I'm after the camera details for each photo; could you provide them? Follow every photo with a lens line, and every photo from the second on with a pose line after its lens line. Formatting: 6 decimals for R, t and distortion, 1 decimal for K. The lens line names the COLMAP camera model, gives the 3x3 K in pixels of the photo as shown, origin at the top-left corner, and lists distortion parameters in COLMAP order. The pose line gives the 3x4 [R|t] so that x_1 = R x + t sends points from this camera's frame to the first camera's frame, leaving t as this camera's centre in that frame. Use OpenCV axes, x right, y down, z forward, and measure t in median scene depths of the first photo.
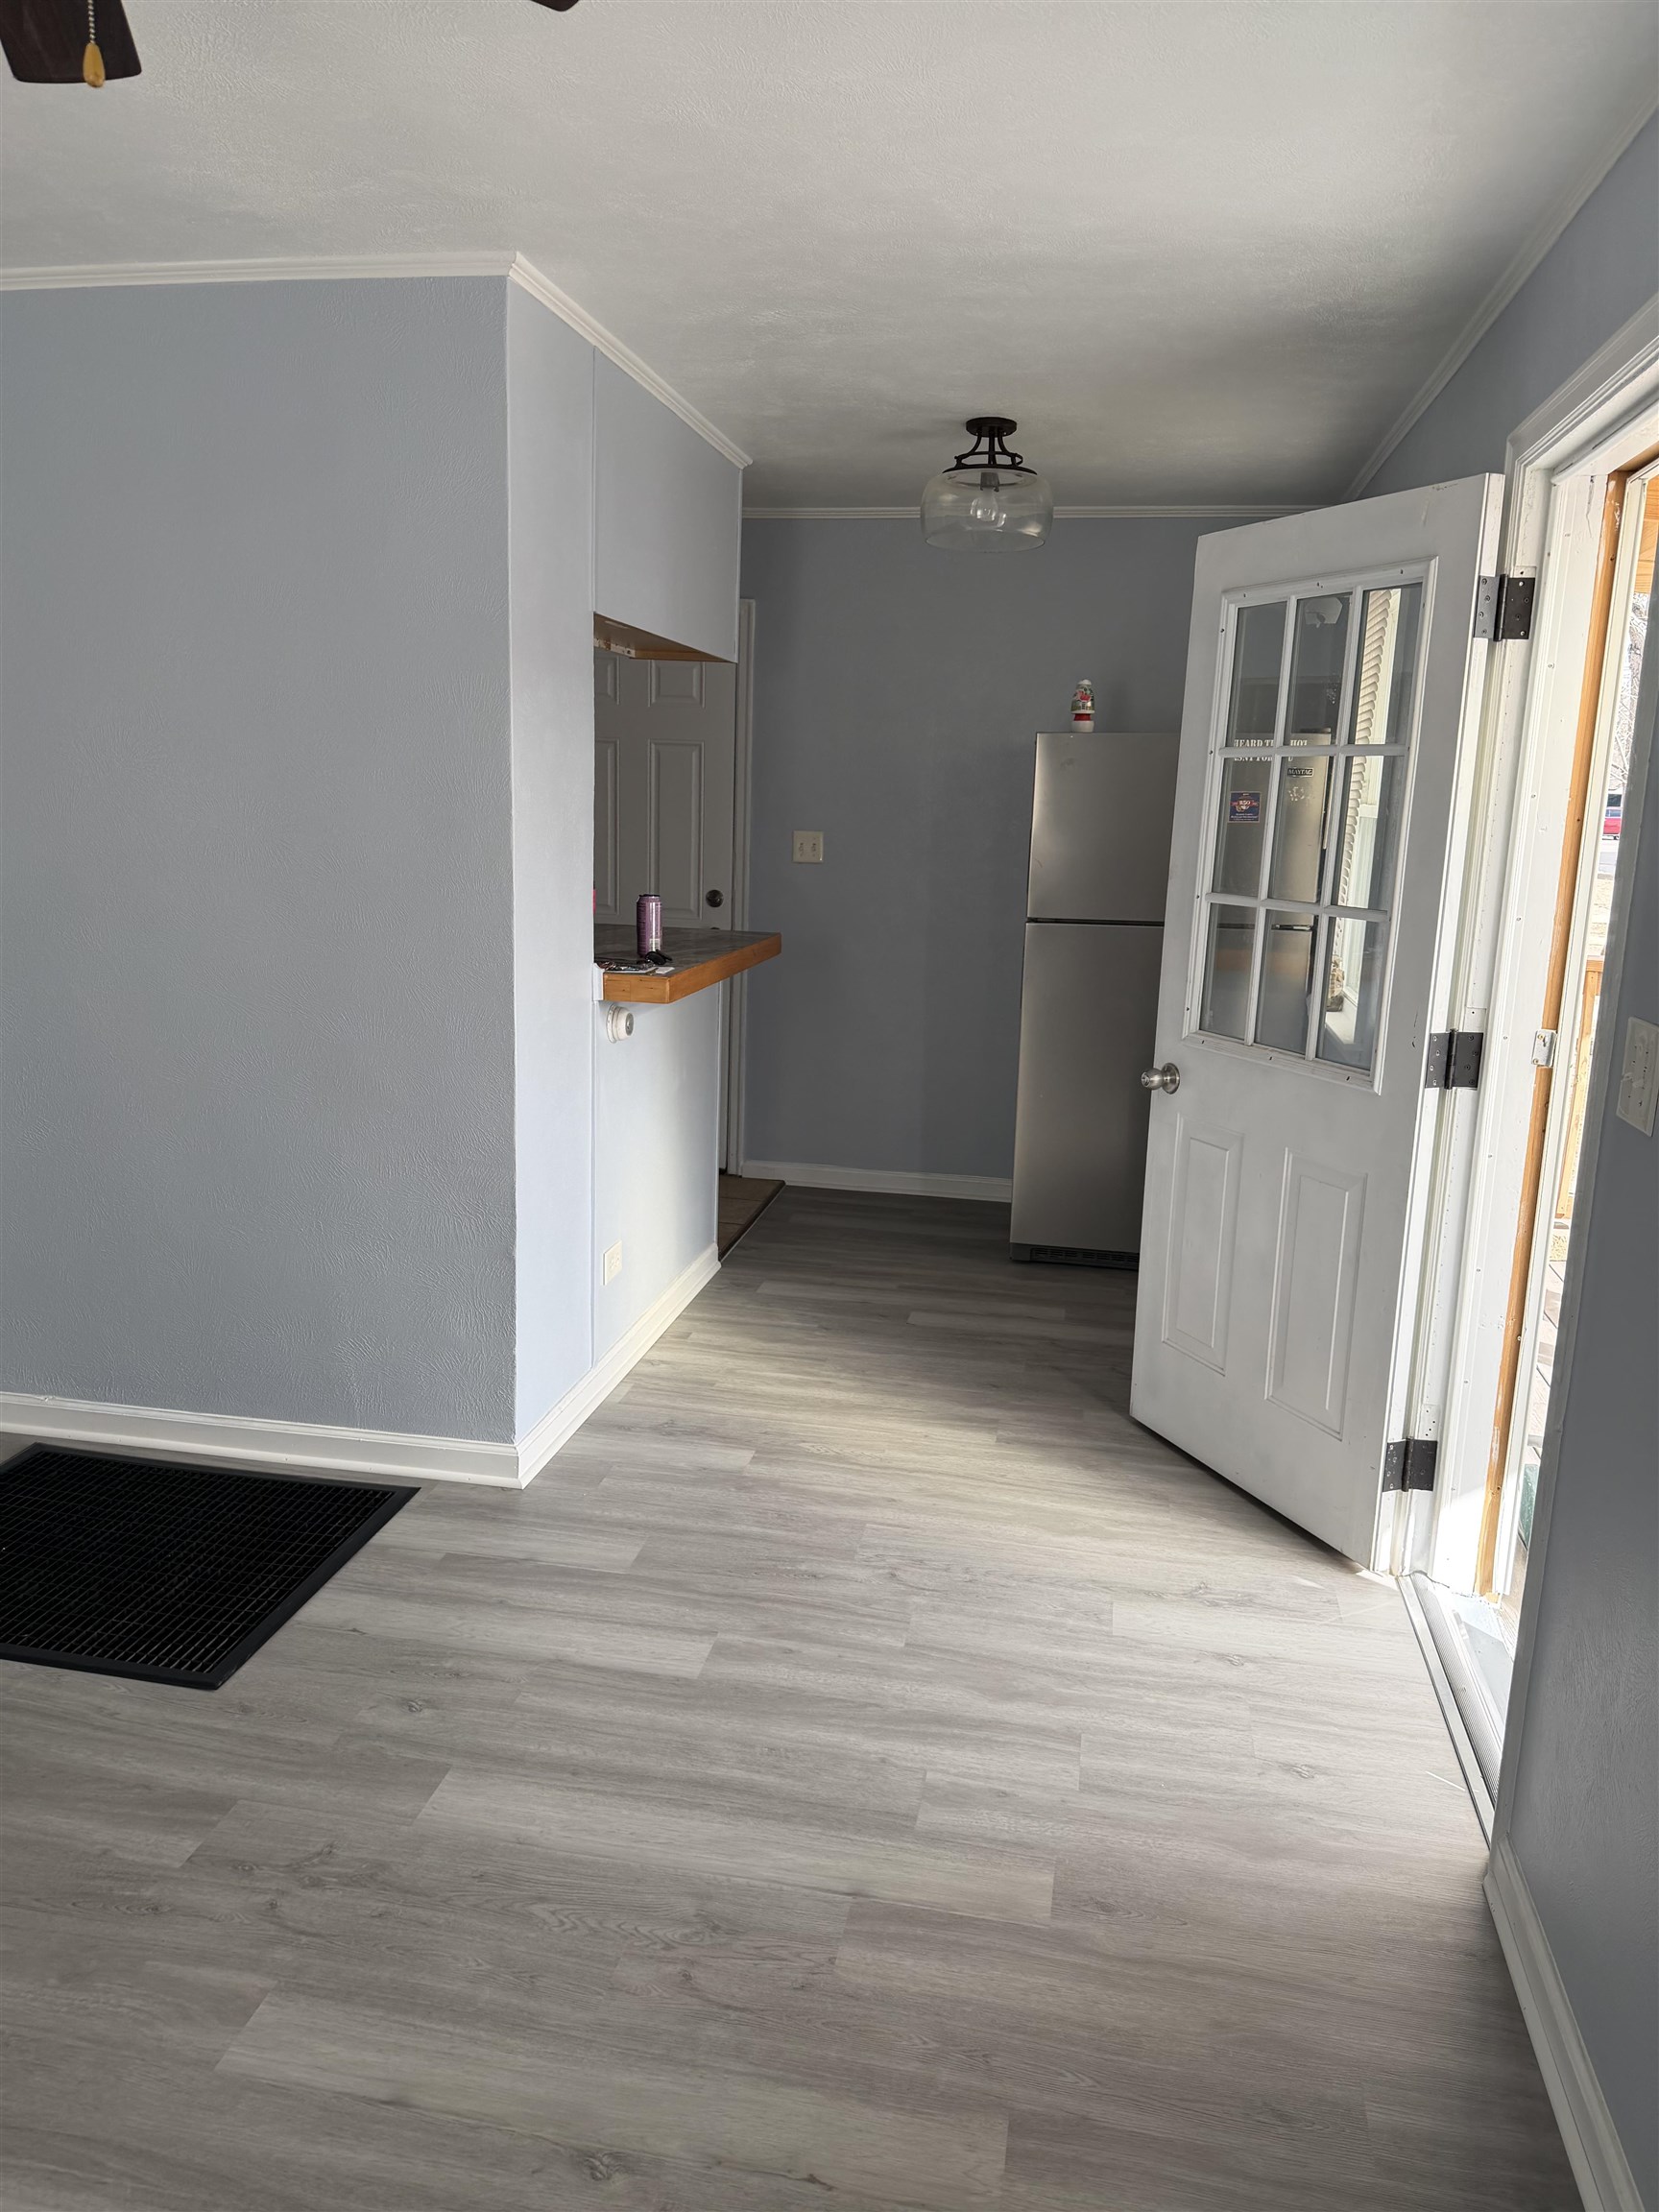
lens RADIAL K [[1566.0, 0, 828.0], [0, 1566.0, 1107.5], [0, 0, 1]] dist [0.009671, -0.002200]
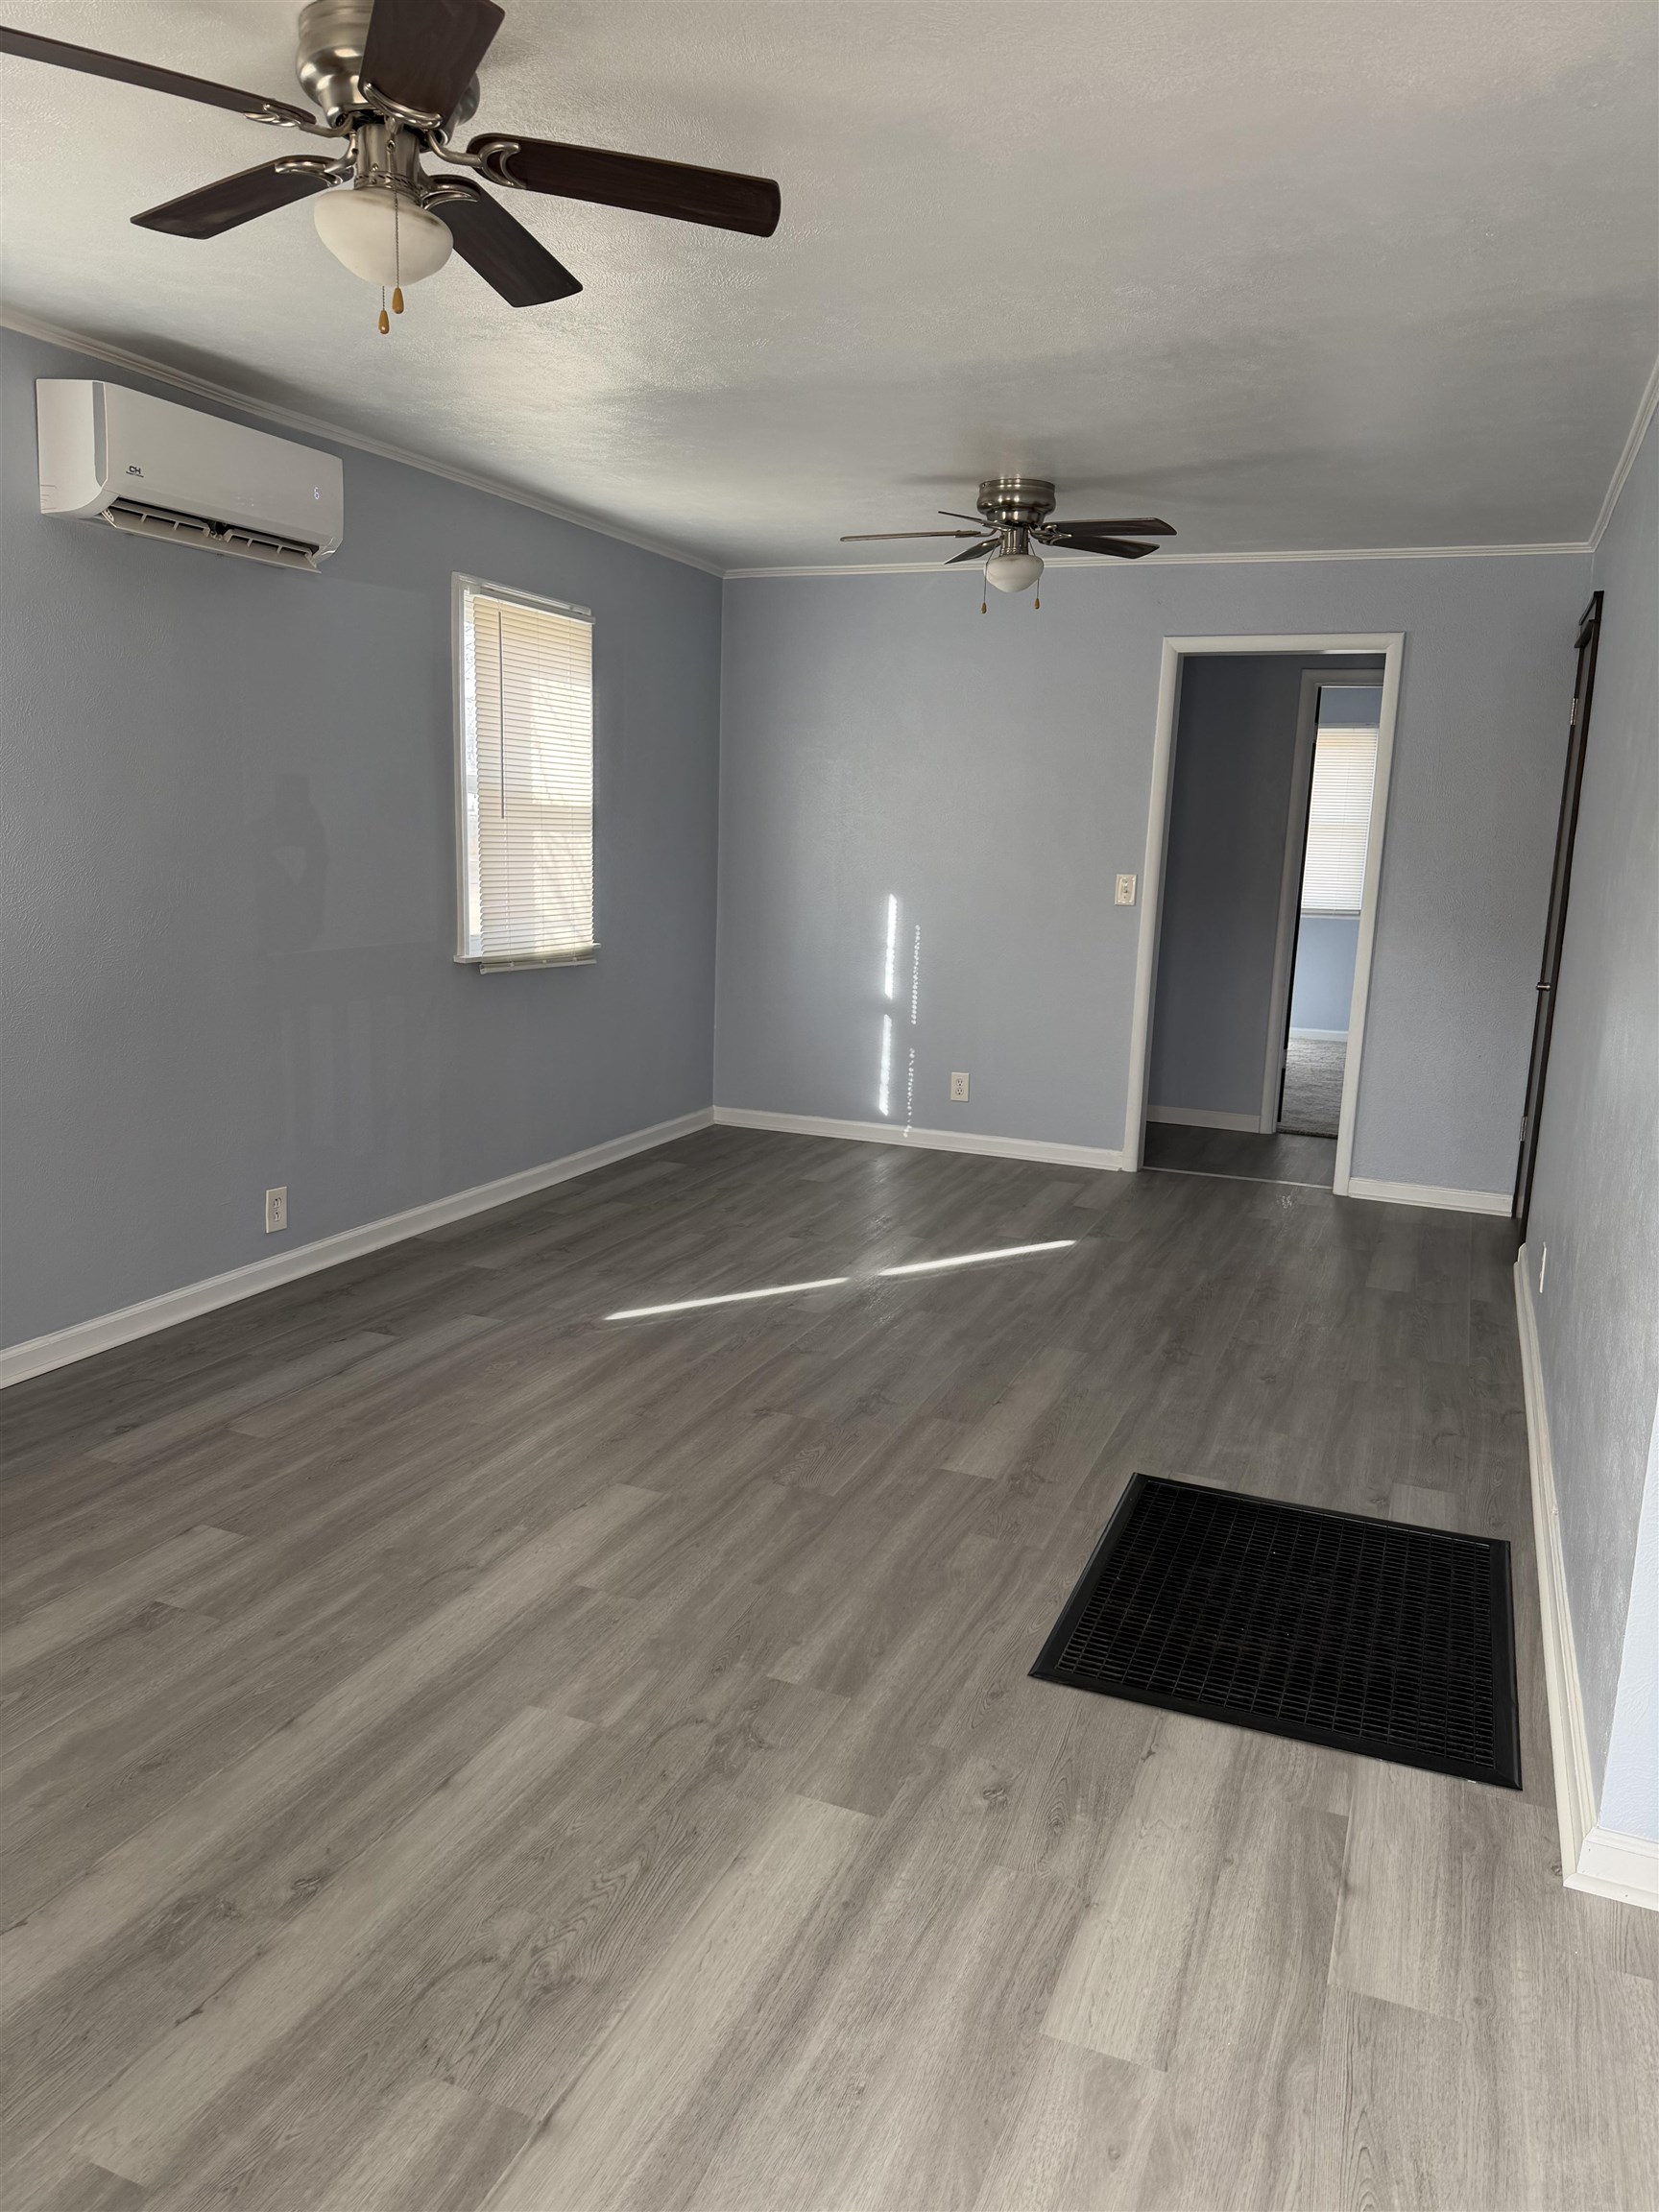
lens RADIAL K [[1566.0, 0, 832.8], [0, 1566.0, 1104.8], [0, 0, 1]] dist [0.009671, -0.002200]
pose [[-0.186968, 0.148905, -0.971015, 0.686102], [-0.240902, 0.951314, 0.192269, -0.178281], [0.952370, 0.269868, -0.141993, 1.111915]]
